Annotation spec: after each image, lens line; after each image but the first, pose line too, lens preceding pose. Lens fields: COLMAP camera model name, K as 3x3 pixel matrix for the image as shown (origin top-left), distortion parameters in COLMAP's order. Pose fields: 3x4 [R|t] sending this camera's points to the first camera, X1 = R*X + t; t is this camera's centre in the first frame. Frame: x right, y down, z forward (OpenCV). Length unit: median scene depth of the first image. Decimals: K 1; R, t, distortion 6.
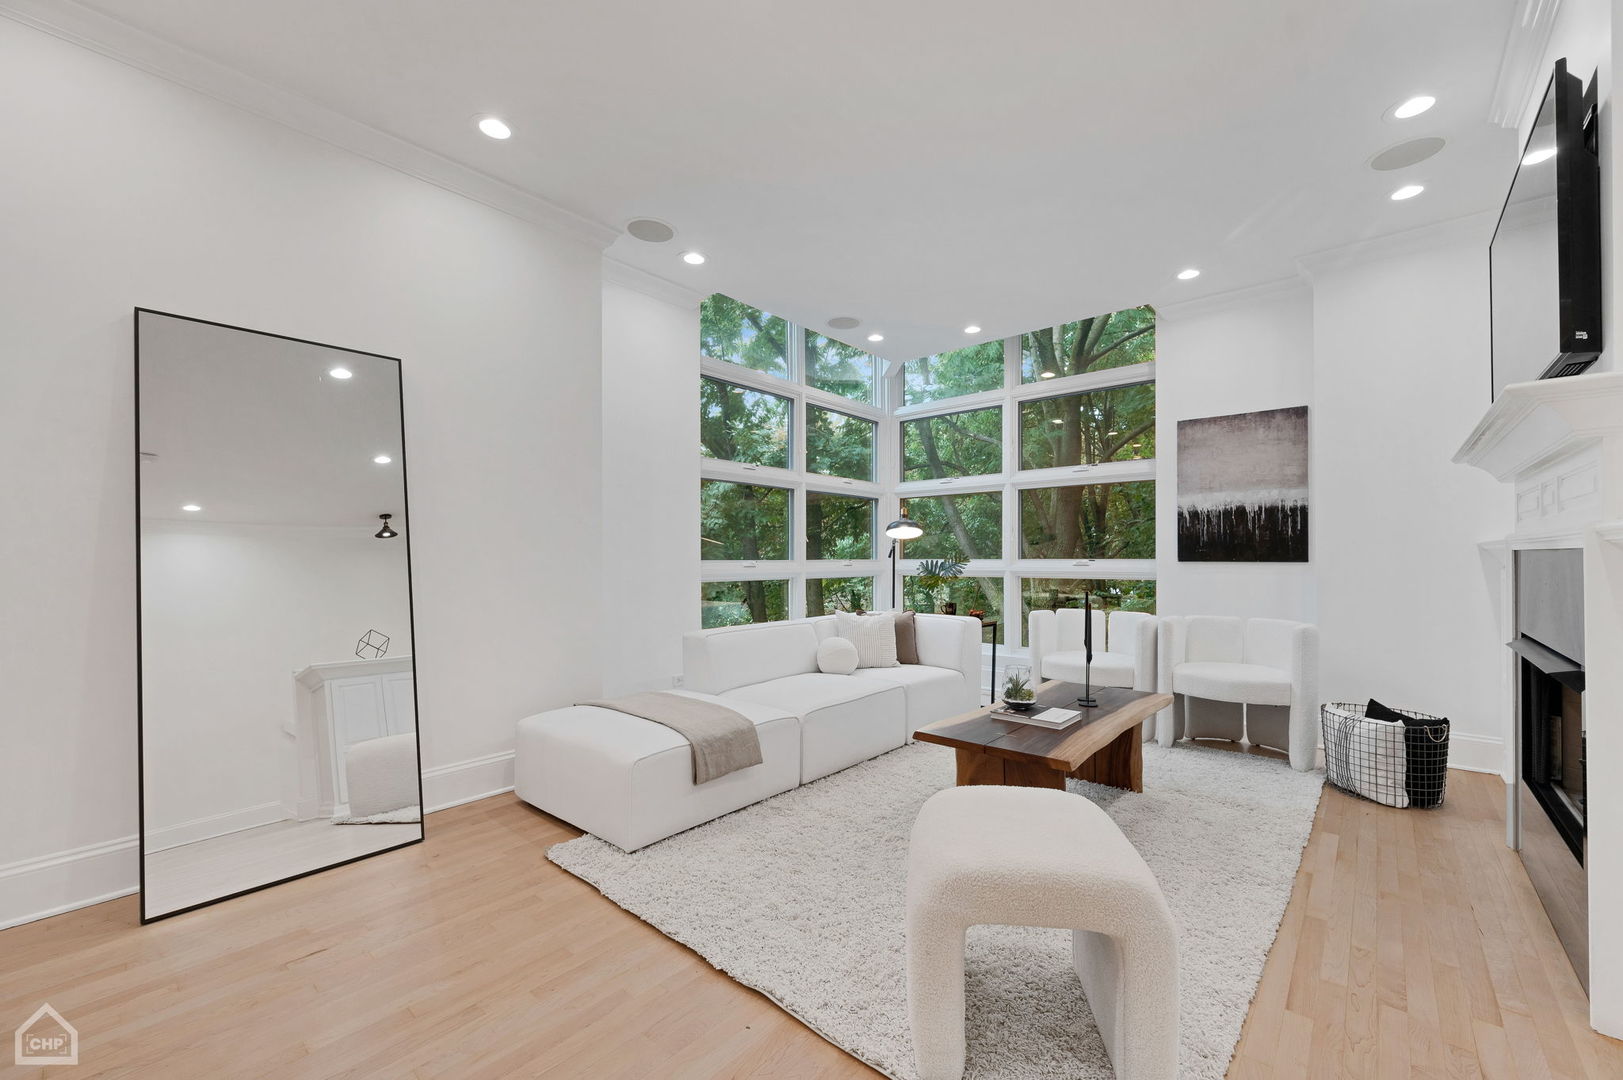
lens RADIAL K [[646.5, 0, 803.2], [0, 646.5, 555.8], [0, 0, 1]] dist [-0.000999, -0.000984]
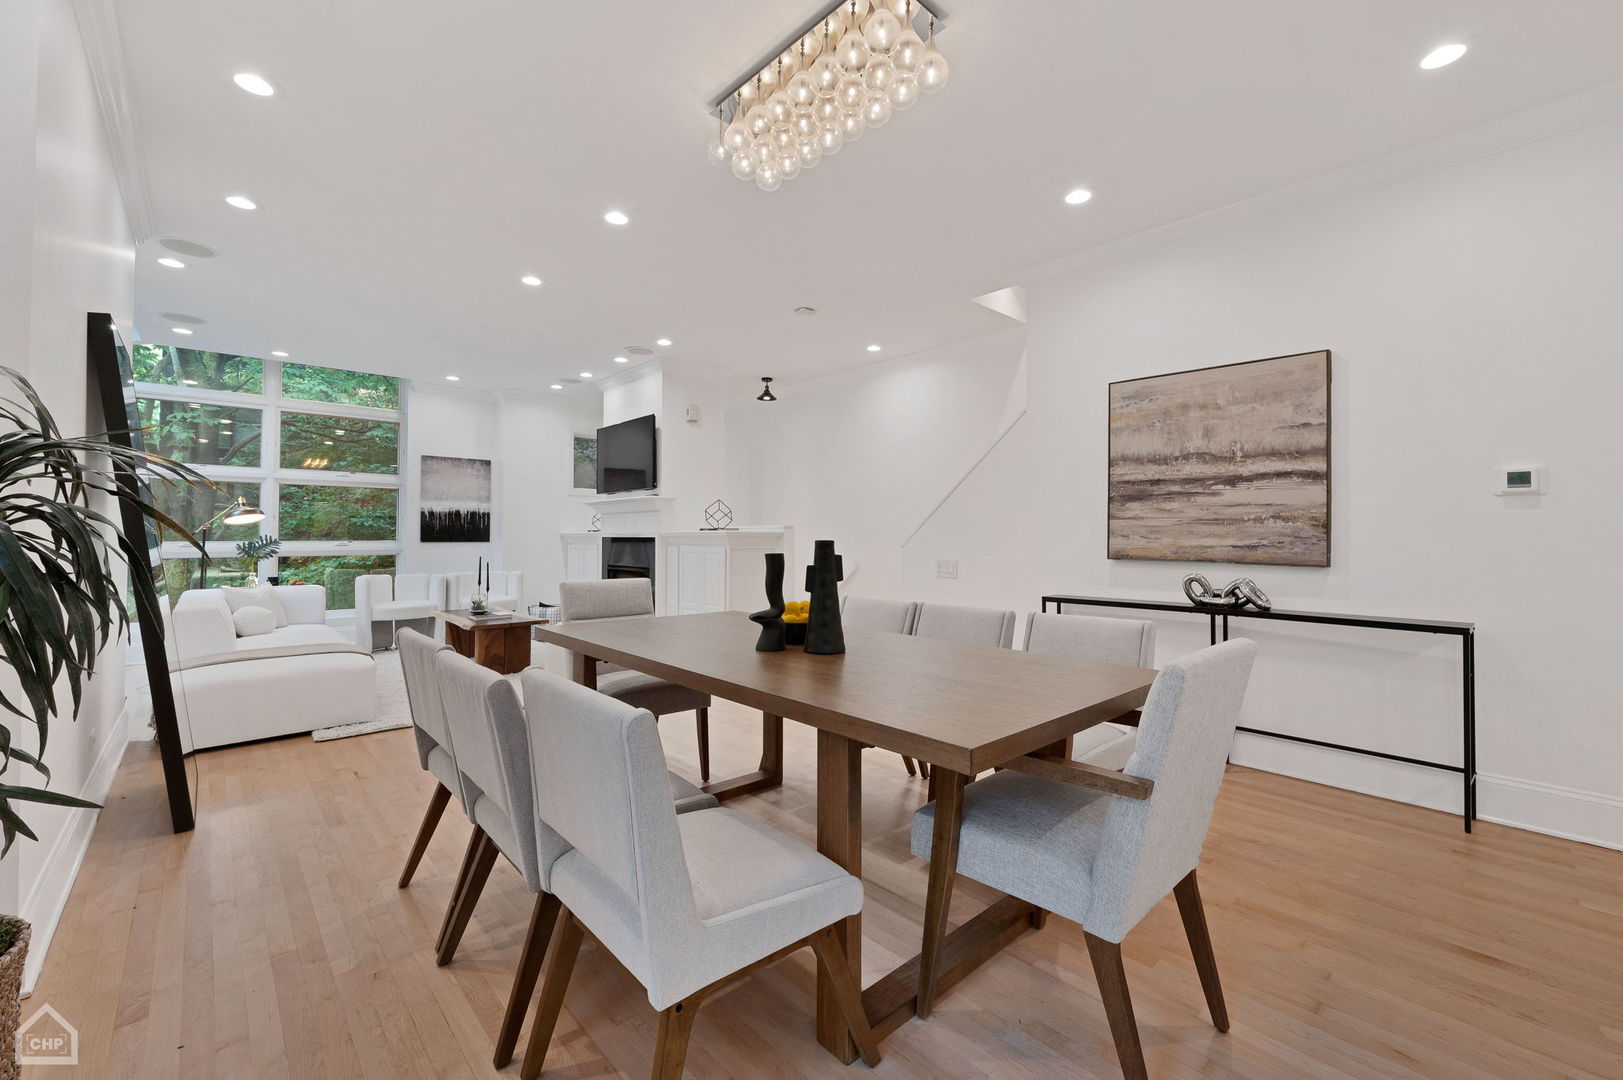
lens RADIAL K [[646.5, 0, 804.9], [0, 646.5, 522.2], [0, 0, 1]] dist [-0.000999, -0.000984]
pose [[0.101243, 0.026387, 0.994512, -0.929790], [-0.001003, 0.999650, -0.026421, 0.000516], [-0.994861, 0.001677, 0.101234, -0.112804]]
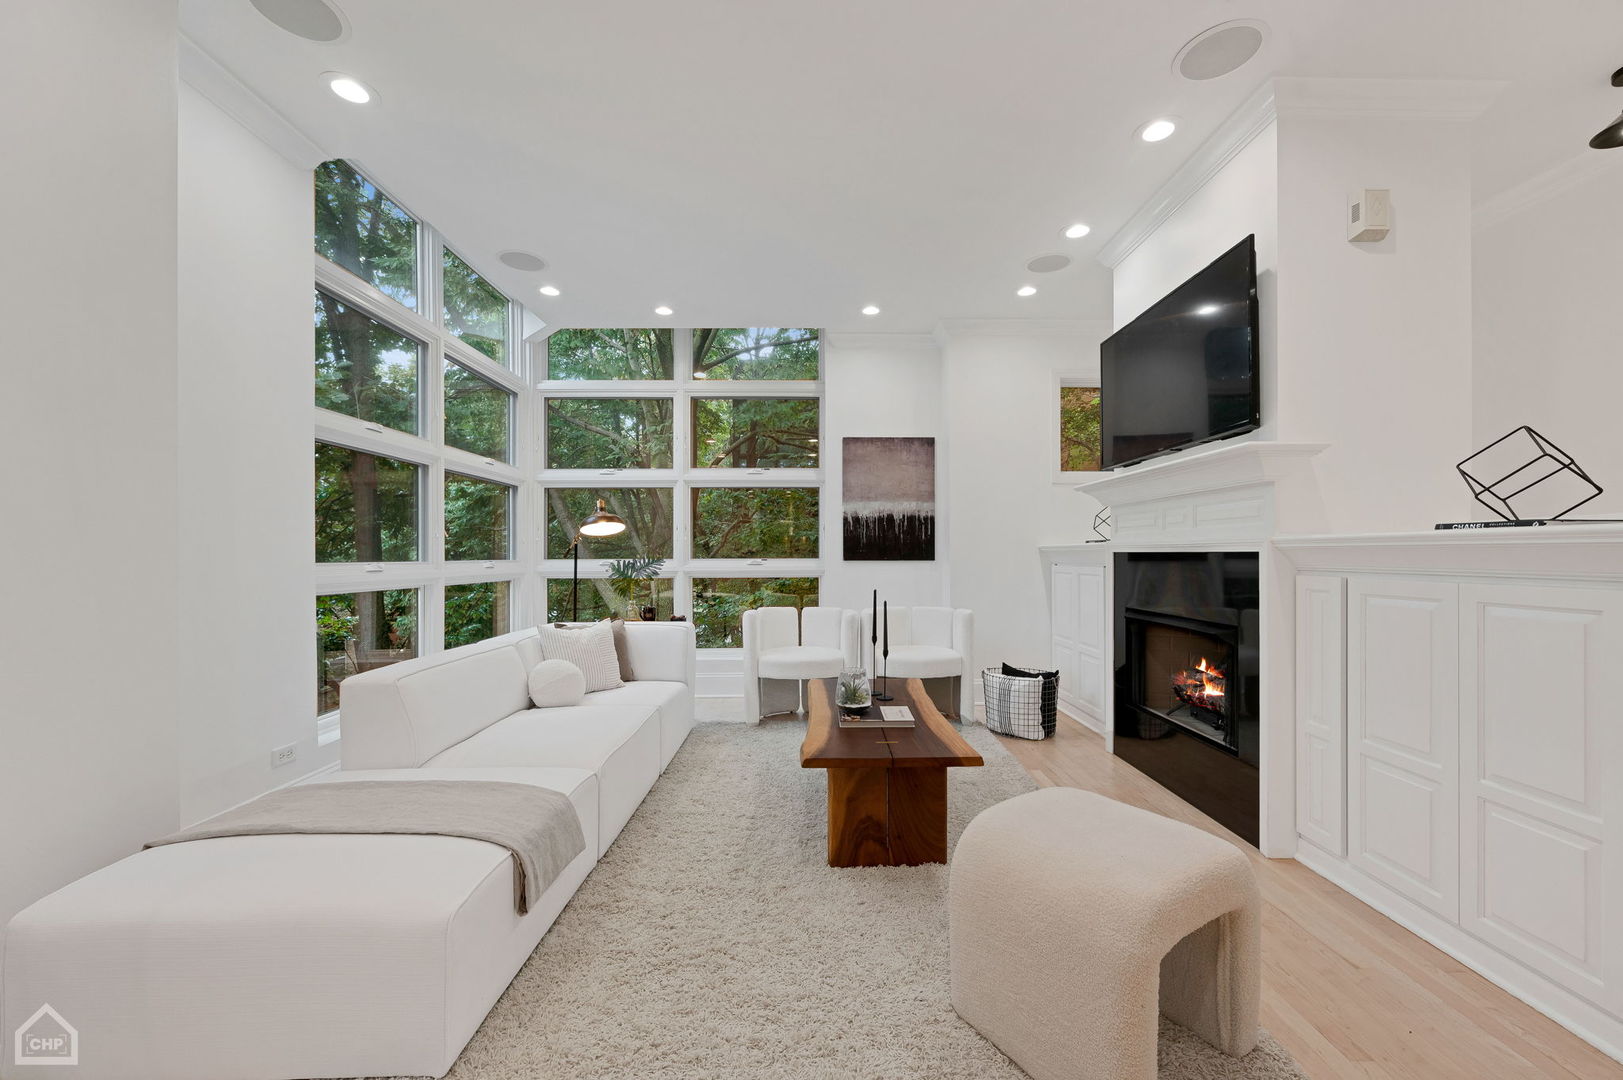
lens RADIAL K [[646.5, 0, 812.2], [0, 646.5, 552.0], [0, 0, 1]] dist [-0.000999, -0.000984]
pose [[0.742058, 0.003861, 0.670325, -0.224743], [-0.000384, 0.999986, -0.005334, -0.000121], [-0.670336, 0.003700, 0.742049, 0.195681]]
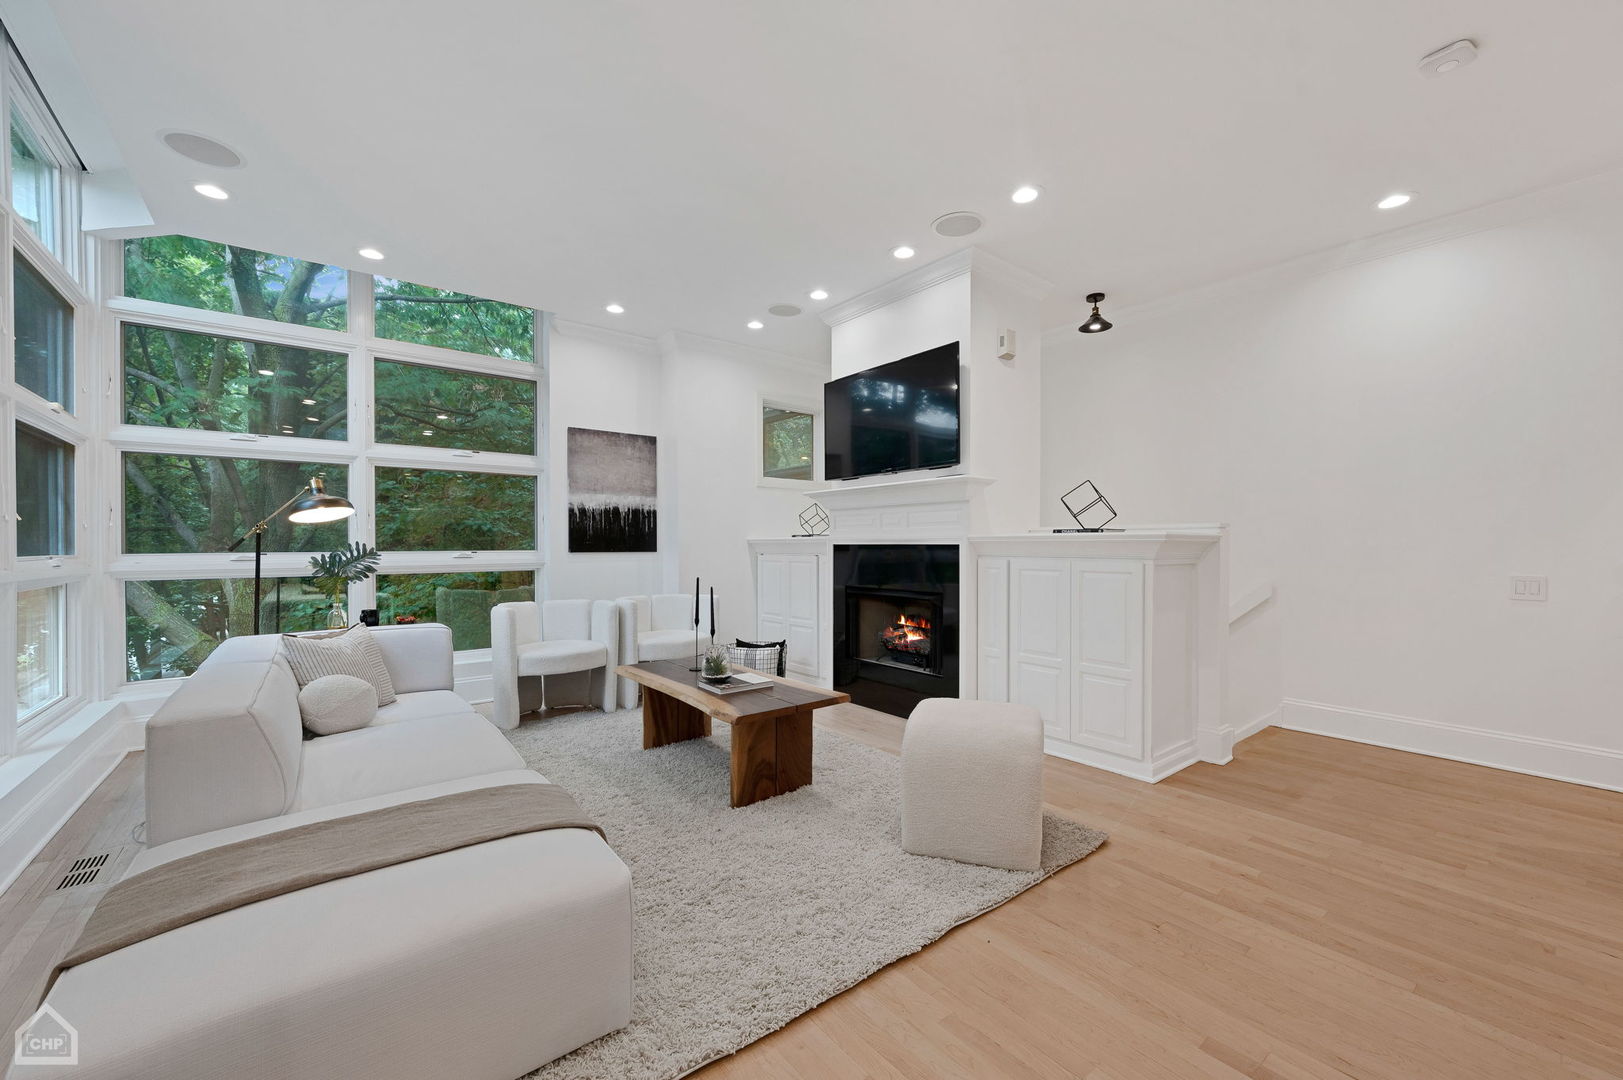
lens RADIAL K [[646.5, 0, 827.3], [0, 646.5, 547.2], [0, 0, 1]] dist [-0.000999, -0.000984]
pose [[0.168767, -0.001408, 0.985655, -0.451376], [0.001289, 0.999998, 0.001208, -0.001017], [-0.985655, 0.001067, 0.168769, 0.374028]]
